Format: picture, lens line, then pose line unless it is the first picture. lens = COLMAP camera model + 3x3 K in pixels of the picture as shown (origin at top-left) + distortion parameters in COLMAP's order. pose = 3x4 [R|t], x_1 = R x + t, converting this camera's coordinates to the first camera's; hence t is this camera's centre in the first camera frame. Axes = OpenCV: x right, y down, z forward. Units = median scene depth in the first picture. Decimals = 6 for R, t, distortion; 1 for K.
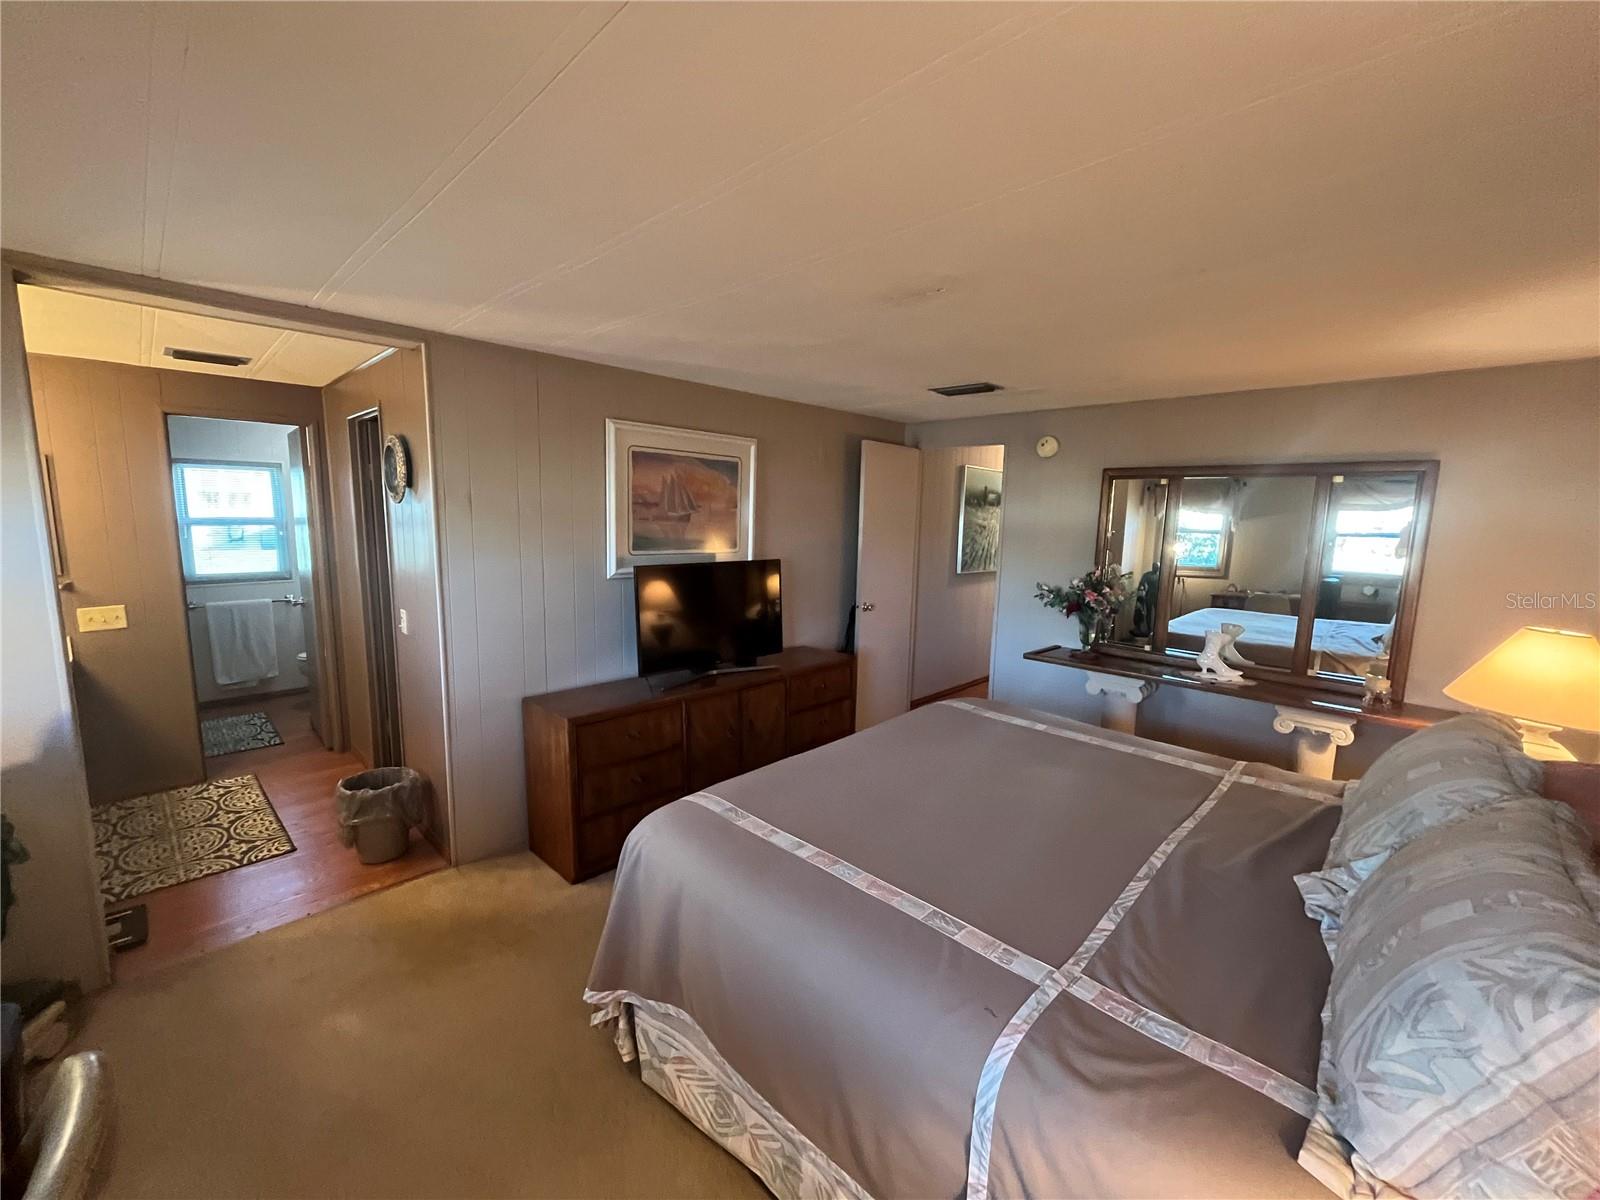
lens RADIAL K [[645.3, 0, 792.0], [0, 645.3, 601.7], [0, 0, 1]] dist [-0.004602, 0.001306]
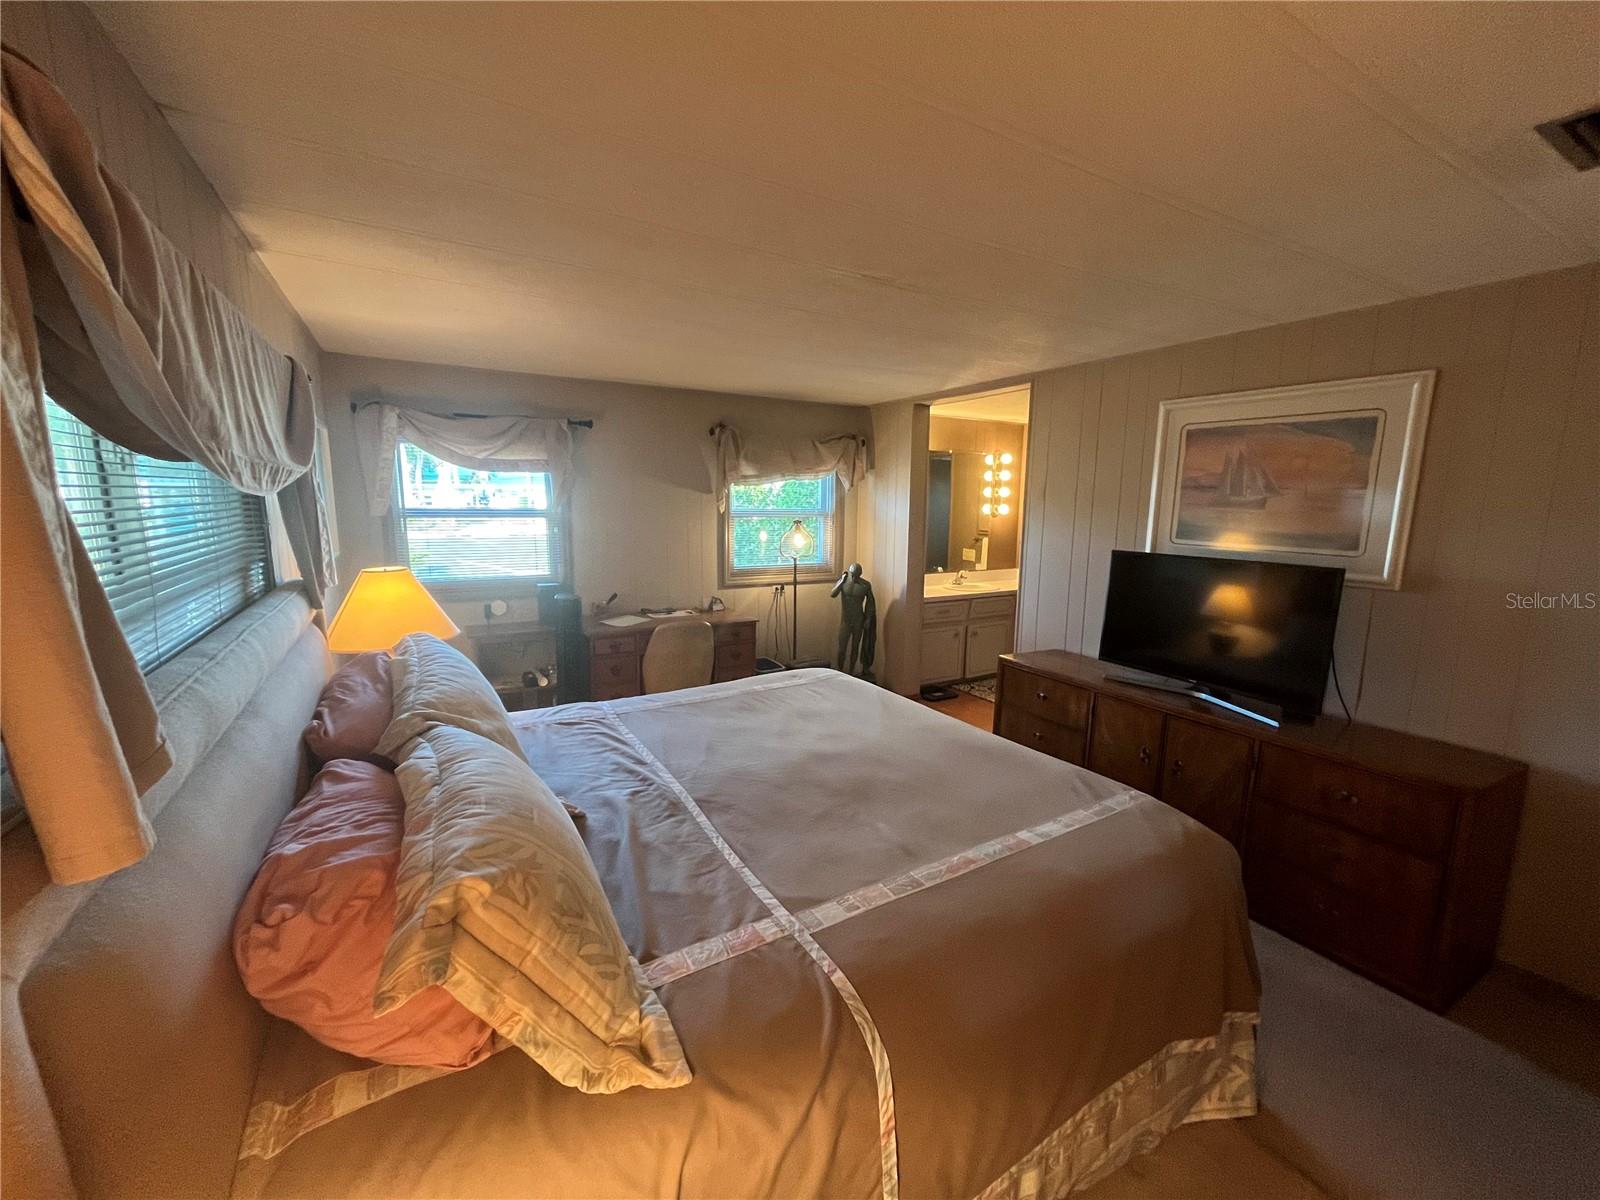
lens RADIAL K [[645.3, 0, 796.7], [0, 645.3, 599.2], [0, 0, 1]] dist [-0.004602, 0.001306]
pose [[-0.261771, 0.126657, -0.956783, 0.781976], [-0.146319, 0.974684, 0.169059, -0.071309], [0.953974, 0.184251, -0.236612, 0.713110]]
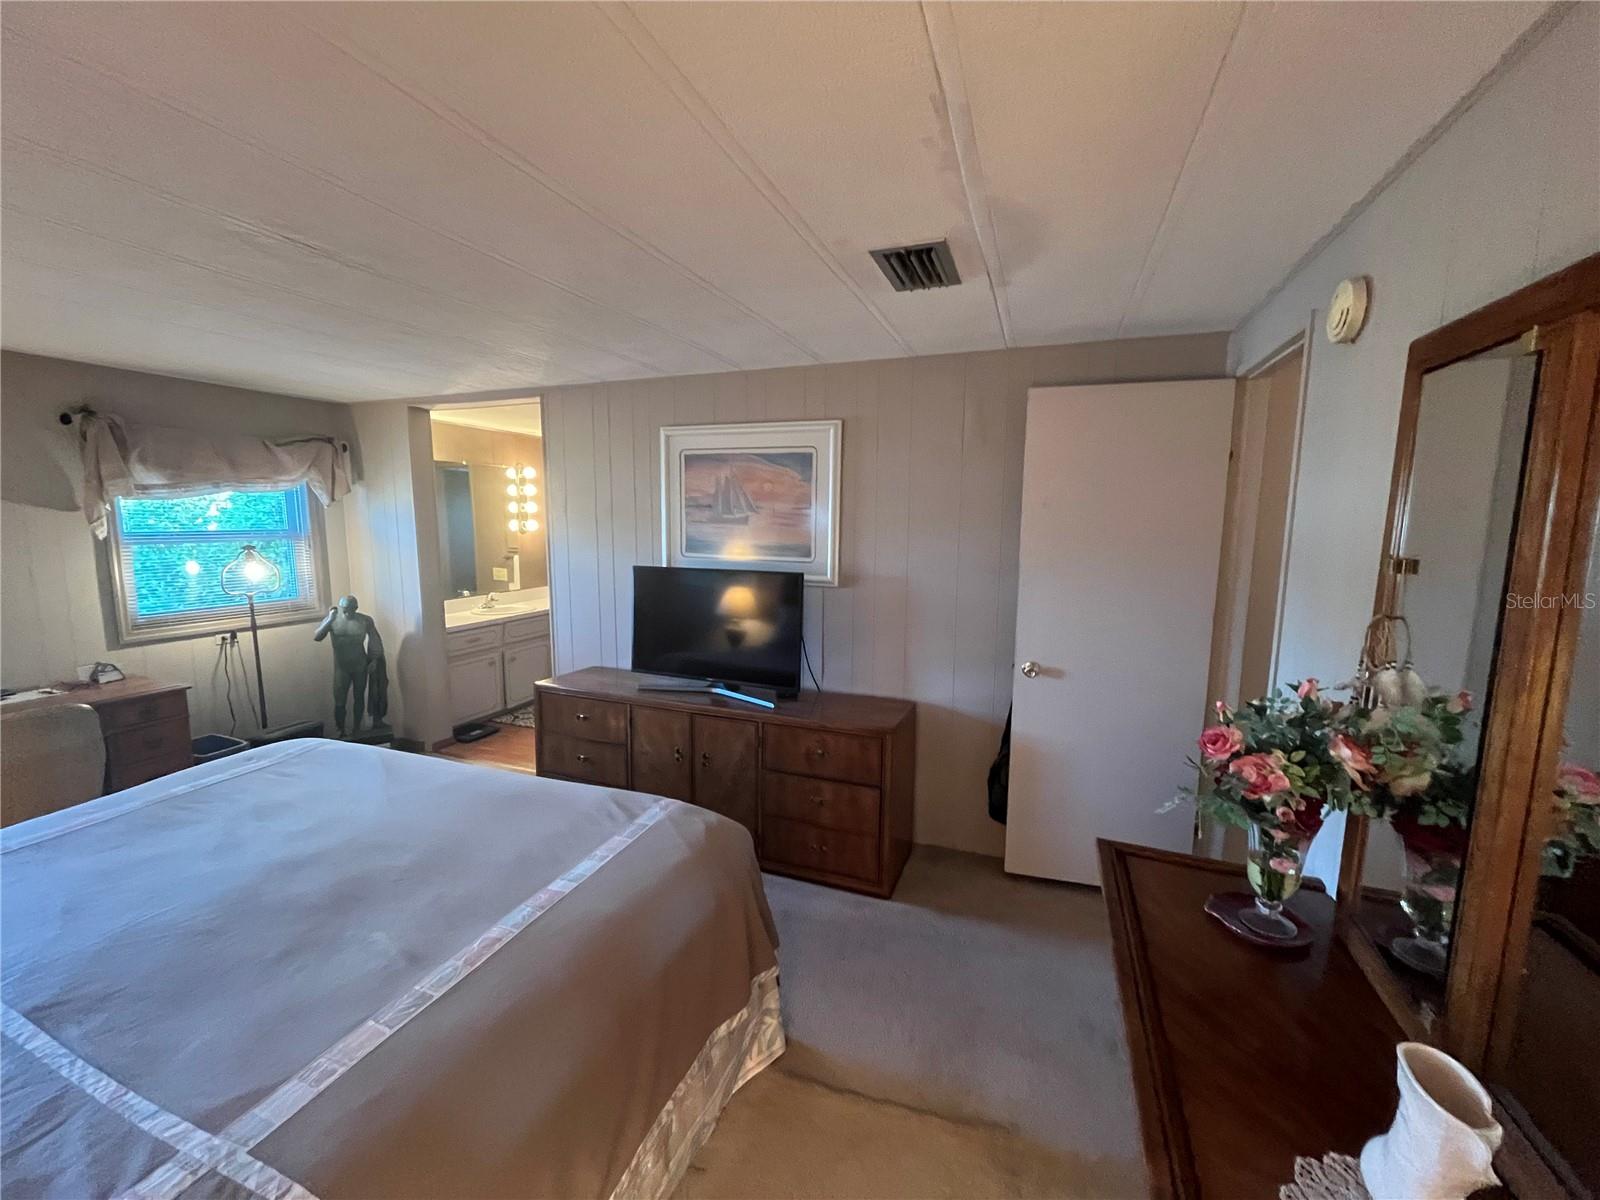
lens RADIAL K [[645.3, 0, 795.8], [0, 645.3, 601.4], [0, 0, 1]] dist [-0.004602, 0.001306]
pose [[0.400567, 0.105381, -0.910187, 0.752043], [-0.122879, 0.990569, 0.060610, -0.085474], [0.907990, 0.087565, 0.409739, 0.743205]]
